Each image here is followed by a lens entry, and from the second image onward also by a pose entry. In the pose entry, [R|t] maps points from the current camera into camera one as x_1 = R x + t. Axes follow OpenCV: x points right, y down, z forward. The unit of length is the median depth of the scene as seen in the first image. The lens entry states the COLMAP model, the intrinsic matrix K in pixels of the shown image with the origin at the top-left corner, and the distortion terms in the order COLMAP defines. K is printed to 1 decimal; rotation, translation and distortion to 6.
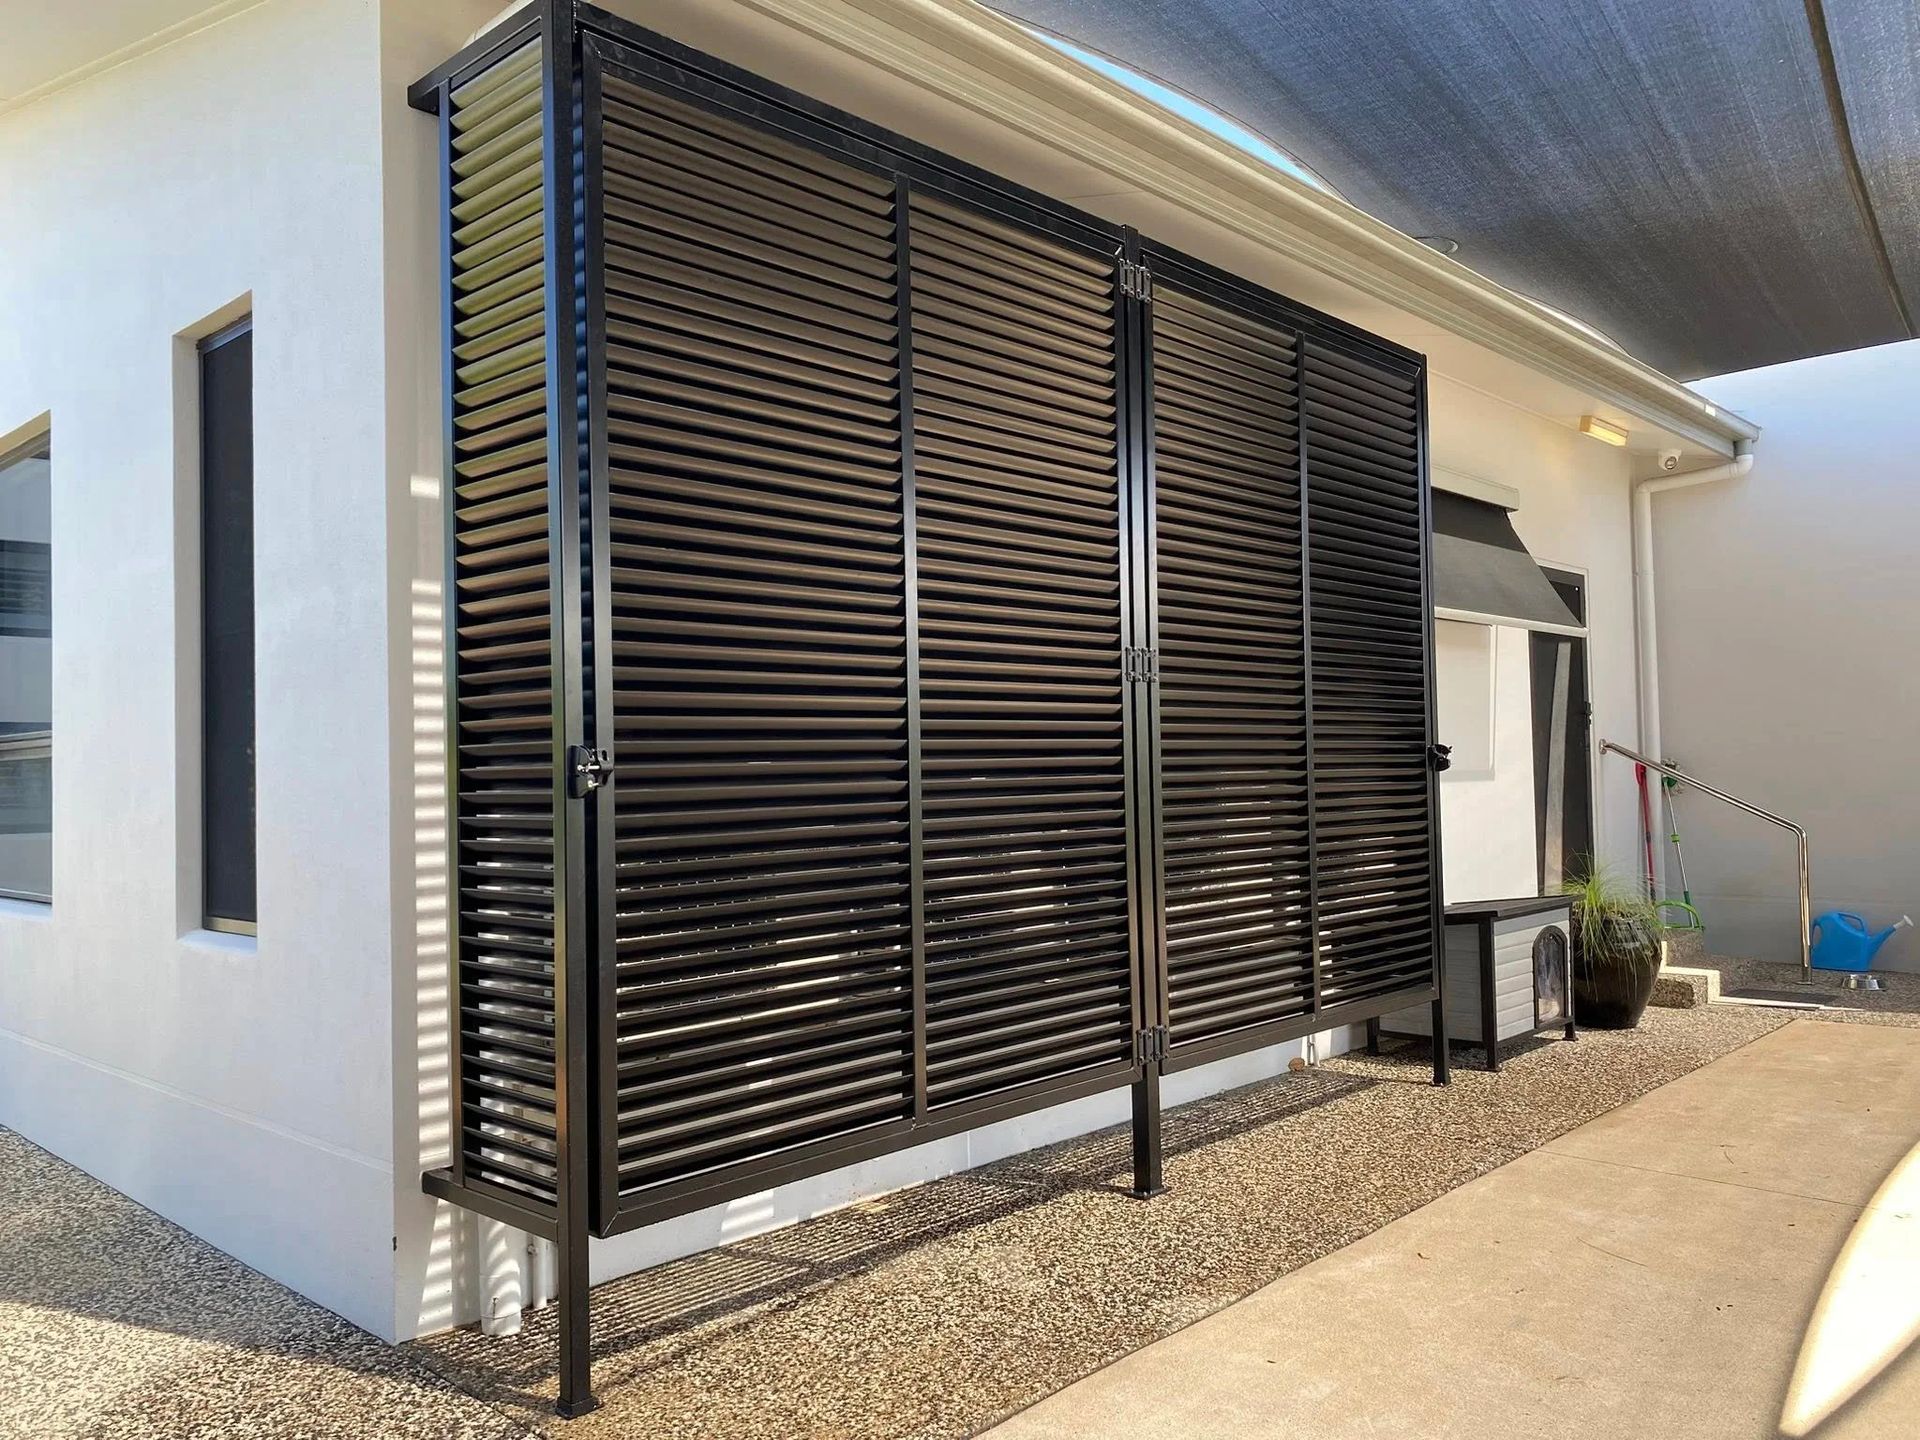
lens RADIAL K [[1483.7, 0, 960.0], [0, 1483.7, 720.0], [0, 0, 1]] dist [0.003084, -0.003484]
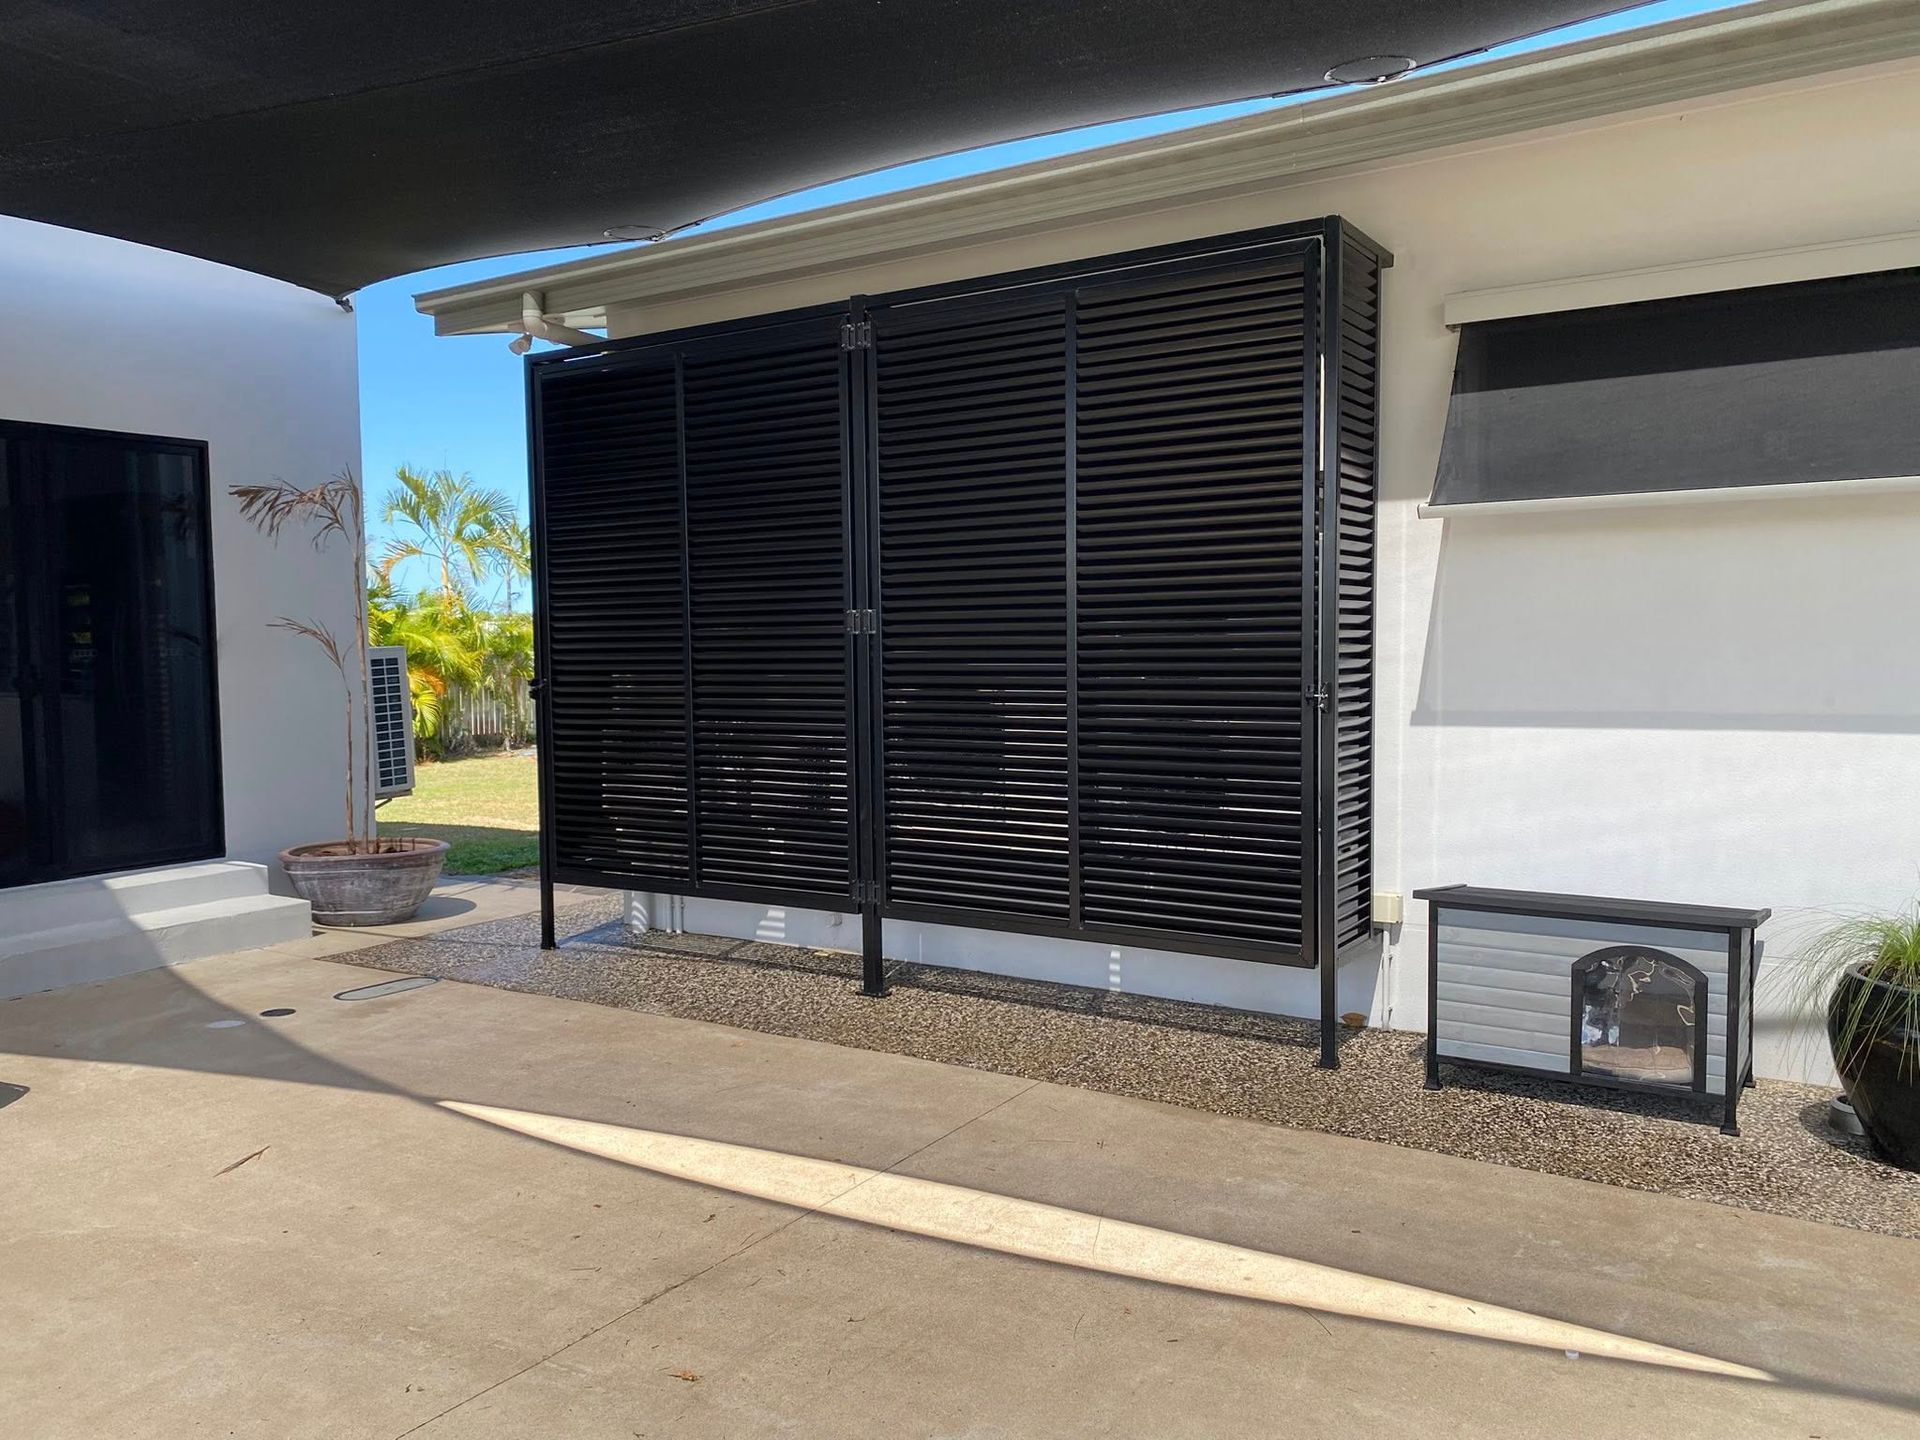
lens RADIAL K [[1483.7, 0, 960.0], [0, 1483.7, 720.0], [0, 0, 1]] dist [0.003084, -0.003484]
pose [[0.171617, 0.075290, -0.982282, 1.652079], [0.052619, 0.994952, 0.085454, -0.065269], [0.983757, -0.066352, 0.166789, 0.936531]]
